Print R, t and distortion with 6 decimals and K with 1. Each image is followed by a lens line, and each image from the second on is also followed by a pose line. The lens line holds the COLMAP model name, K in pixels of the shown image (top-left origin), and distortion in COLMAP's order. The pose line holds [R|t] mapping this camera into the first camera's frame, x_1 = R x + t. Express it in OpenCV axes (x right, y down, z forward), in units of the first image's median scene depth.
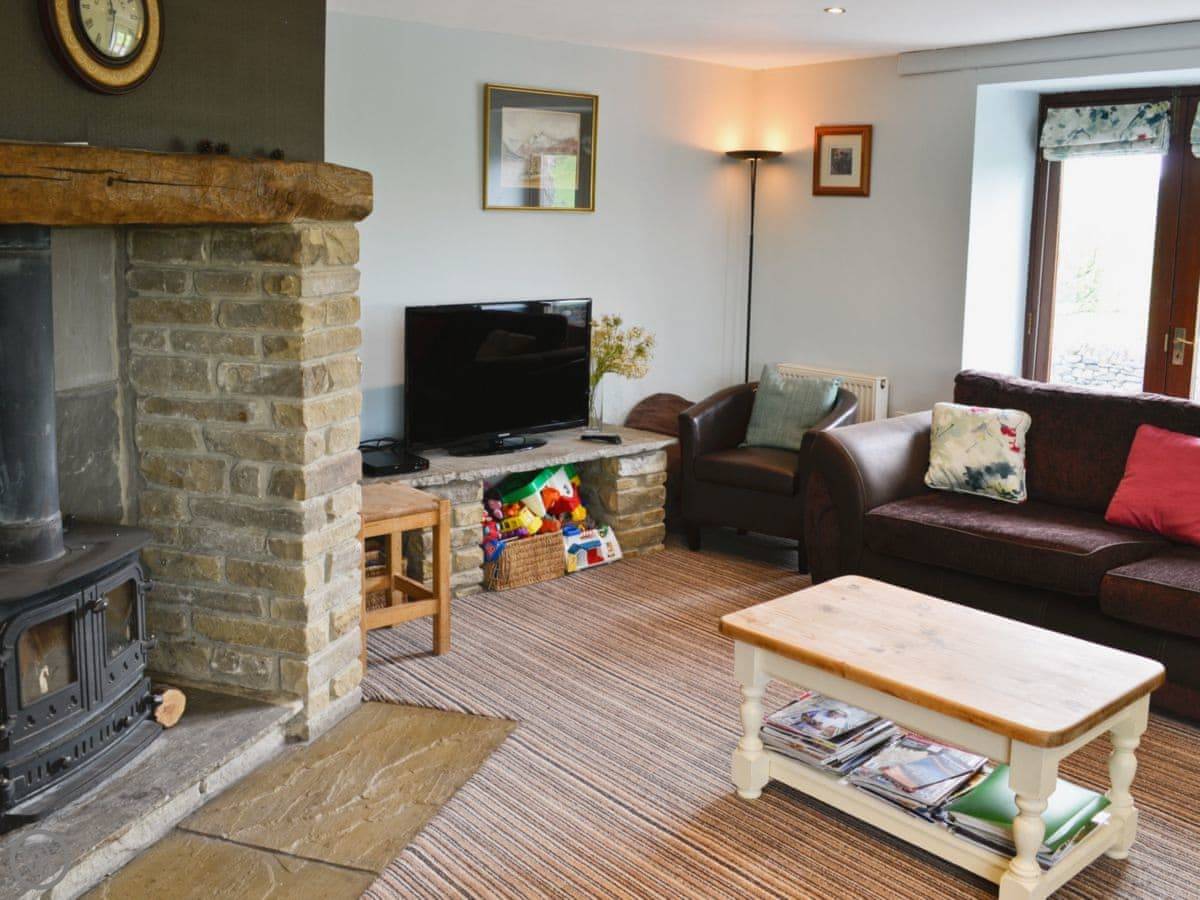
lens RADIAL K [[1141.0, 0, 597.9], [0, 1141.0, 367.7], [0, 0, 1]] dist [-0.041929, -0.002070]
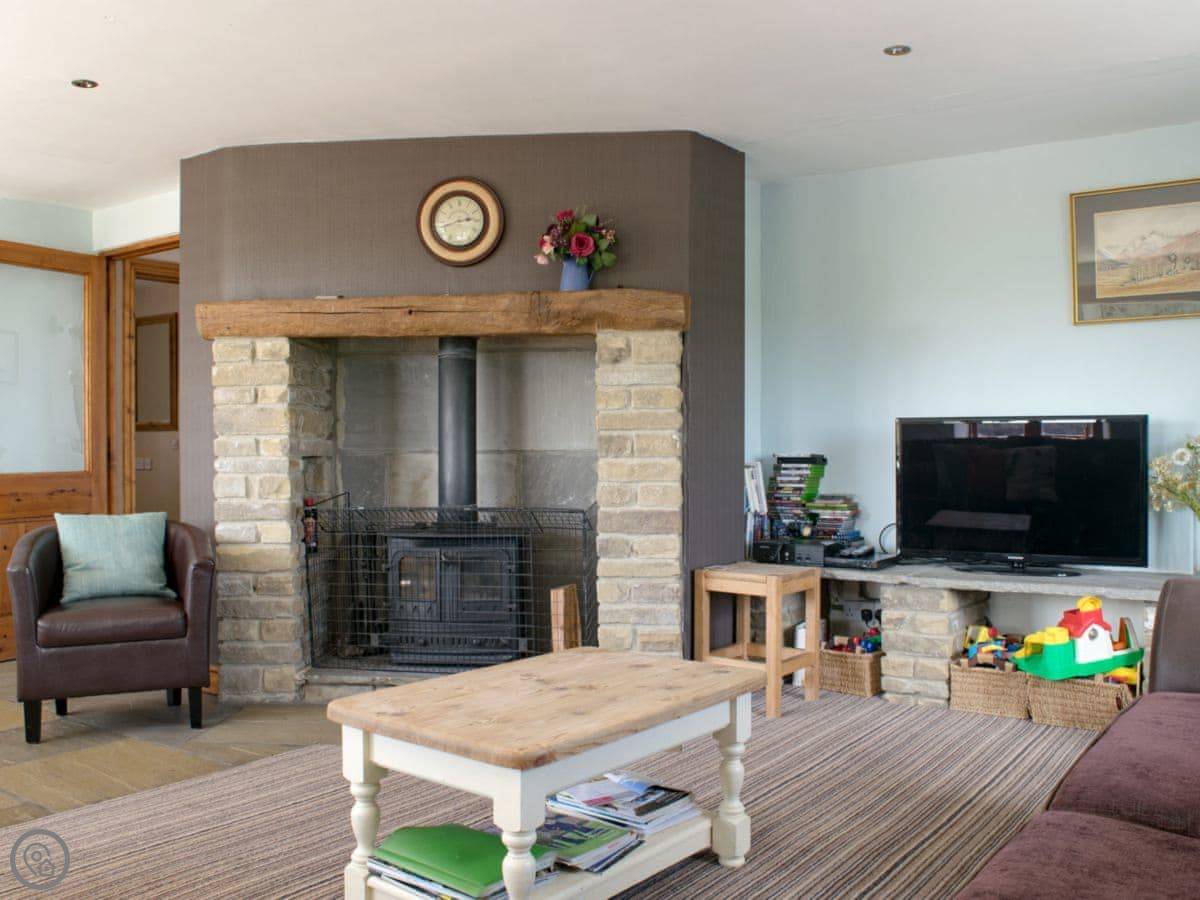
lens RADIAL K [[1126.2, 0, 682.6], [0, 1126.2, 448.2], [0, 0, 1]] dist [-0.078501, -0.003417]
pose [[0.225373, -0.013783, -0.974175, 0.679952], [-0.127036, 0.990948, -0.043410, 0.037688], [0.965955, 0.133538, 0.221582, 0.486706]]
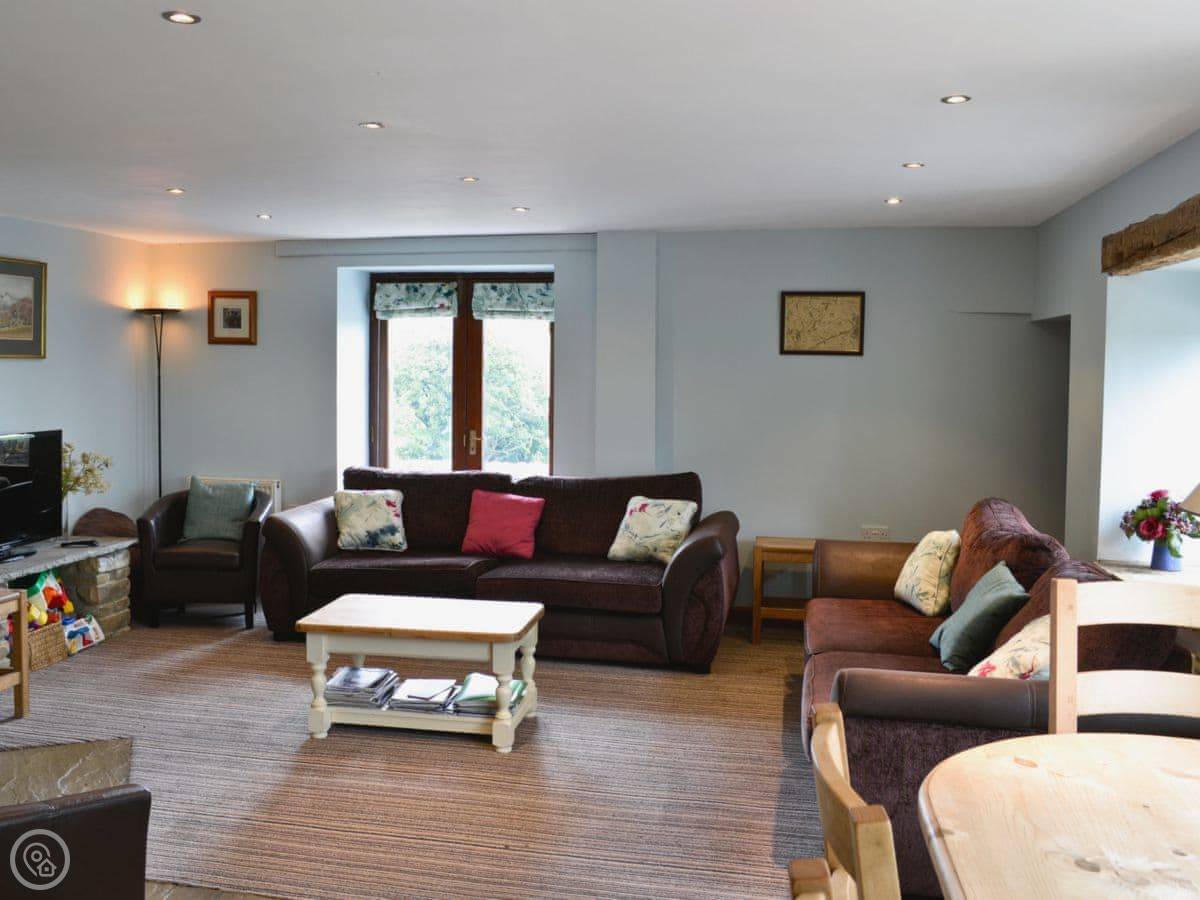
lens RADIAL K [[1059.3, 0, 597.9], [0, 1059.3, 427.6], [0, 0, 1]] dist [-0.075687, -0.002913]
pose [[0.771927, -0.046861, 0.633981, -0.274838], [0.086680, 0.995724, -0.031941, 0.022539], [-0.629774, 0.079610, 0.772688, -0.221438]]
